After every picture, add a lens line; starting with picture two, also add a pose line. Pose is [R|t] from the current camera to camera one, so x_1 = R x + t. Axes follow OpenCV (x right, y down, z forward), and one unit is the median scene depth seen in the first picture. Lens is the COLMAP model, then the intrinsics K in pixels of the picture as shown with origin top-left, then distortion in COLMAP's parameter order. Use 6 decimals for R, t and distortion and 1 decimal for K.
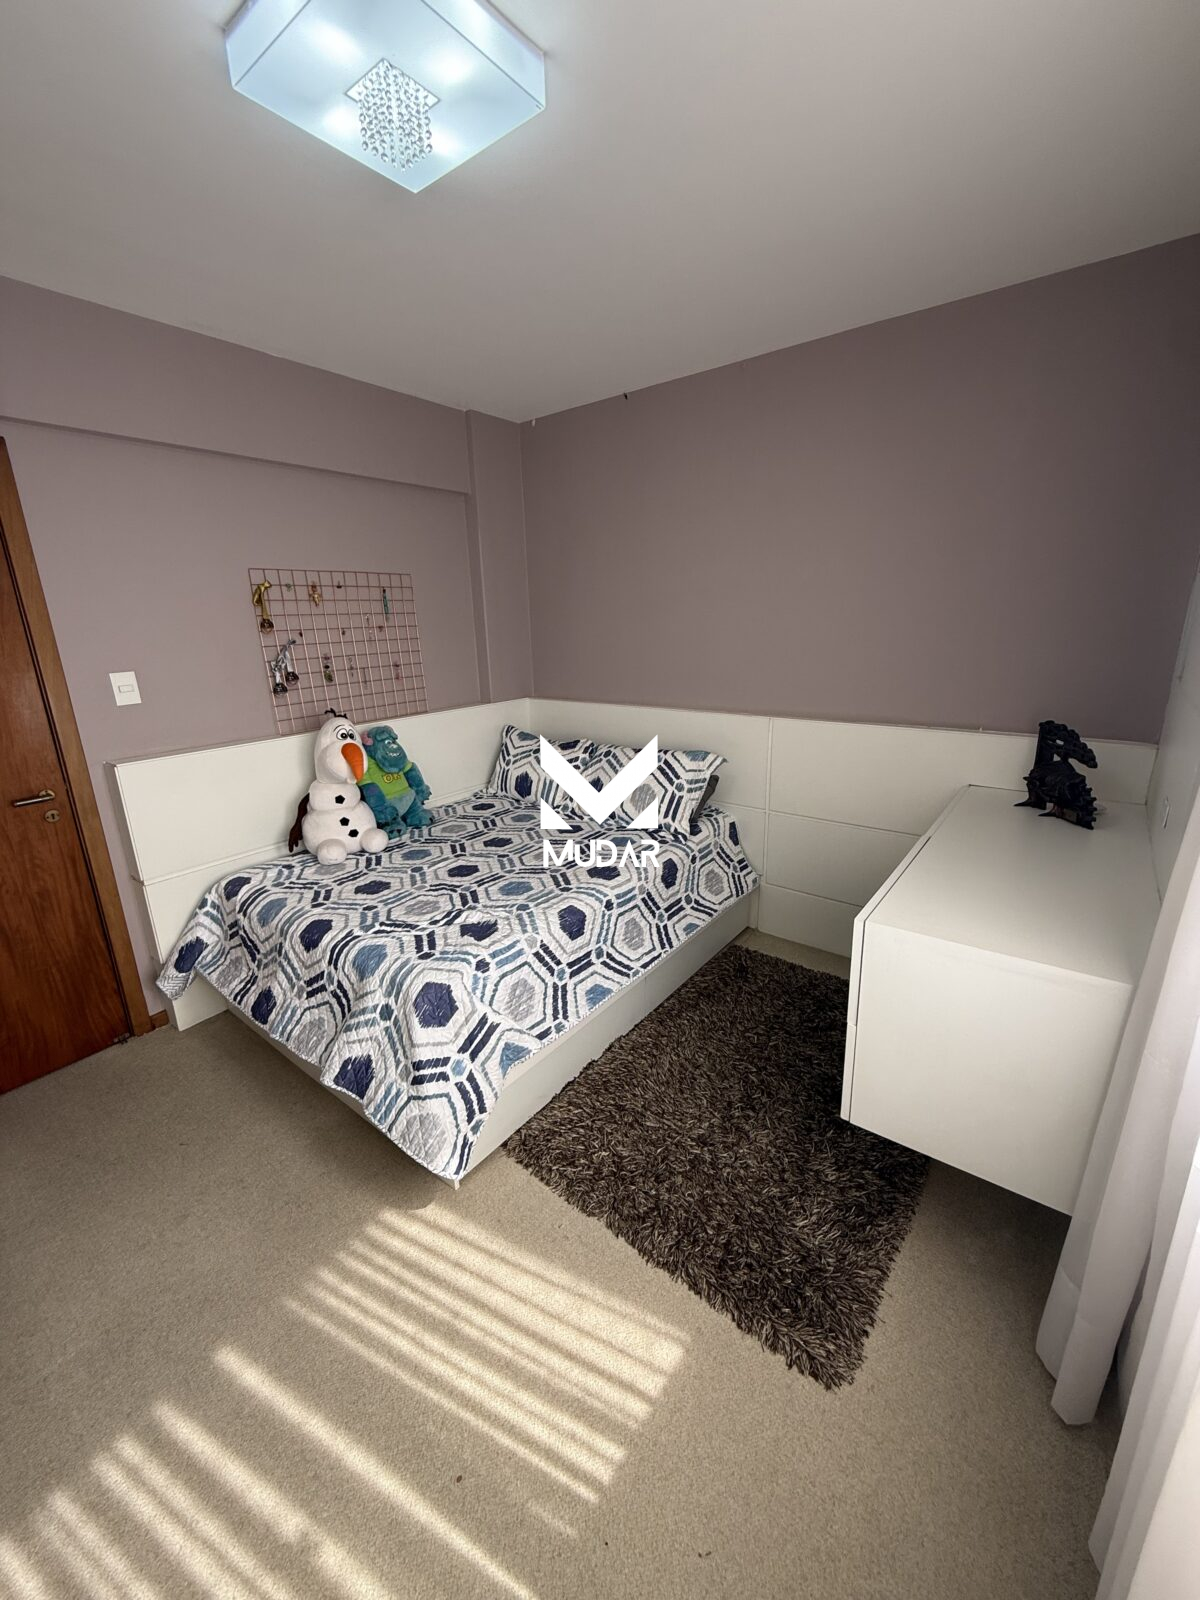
lens RADIAL K [[644.1, 0, 600.0], [0, 644.1, 800.0], [0, 0, 1]] dist [-0.000609, 0.000122]
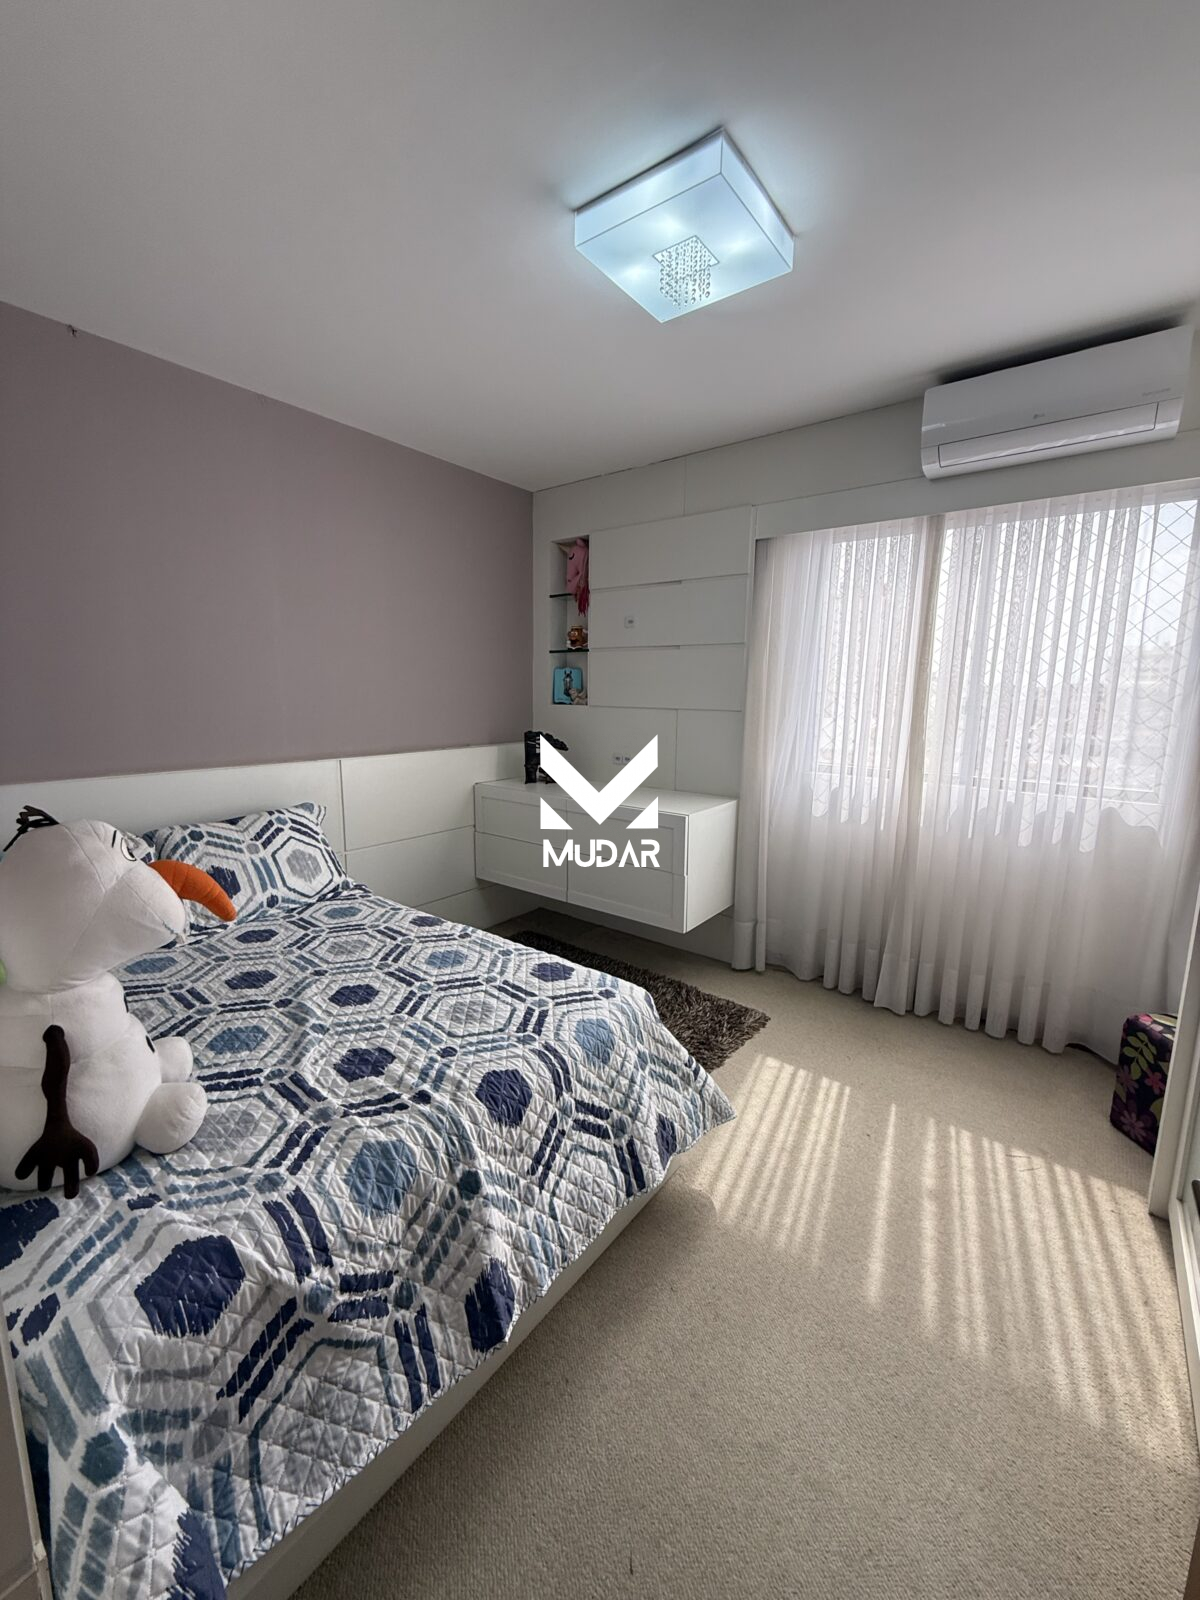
lens RADIAL K [[638.2, 0, 601.9], [0, 638.2, 794.7], [0, 0, 1]] dist [-0.001600, 0.000012]
pose [[0.009176, -0.146291, 0.989199, -0.919287], [0.263048, 0.954752, 0.138757, -0.129760], [-0.964739, 0.258934, 0.047242, 0.703675]]
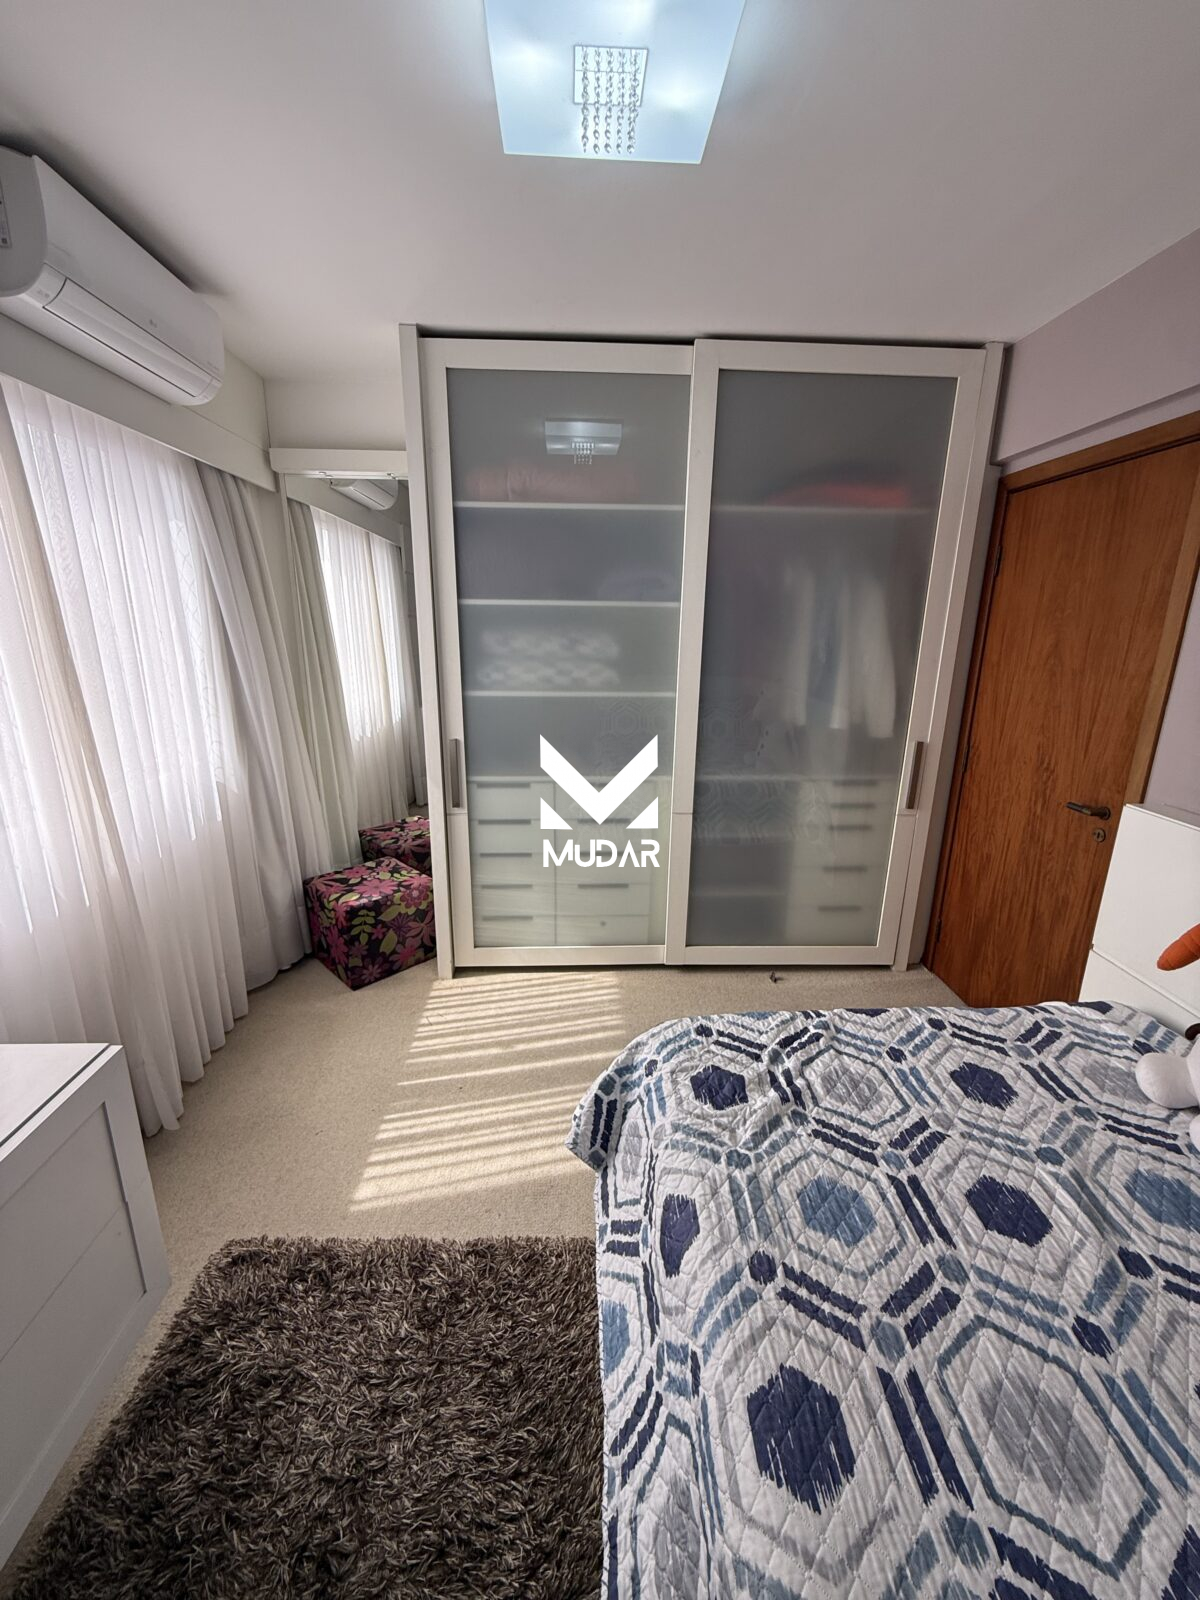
lens RADIAL K [[638.2, 0, 601.9], [0, 638.2, 794.7], [0, 0, 1]] dist [-0.001600, 0.000012]
pose [[-0.764883, 0.186532, -0.616571, 0.229670], [-0.165619, 0.868035, 0.468065, -0.314762], [0.622515, 0.460131, -0.633052, 1.044478]]
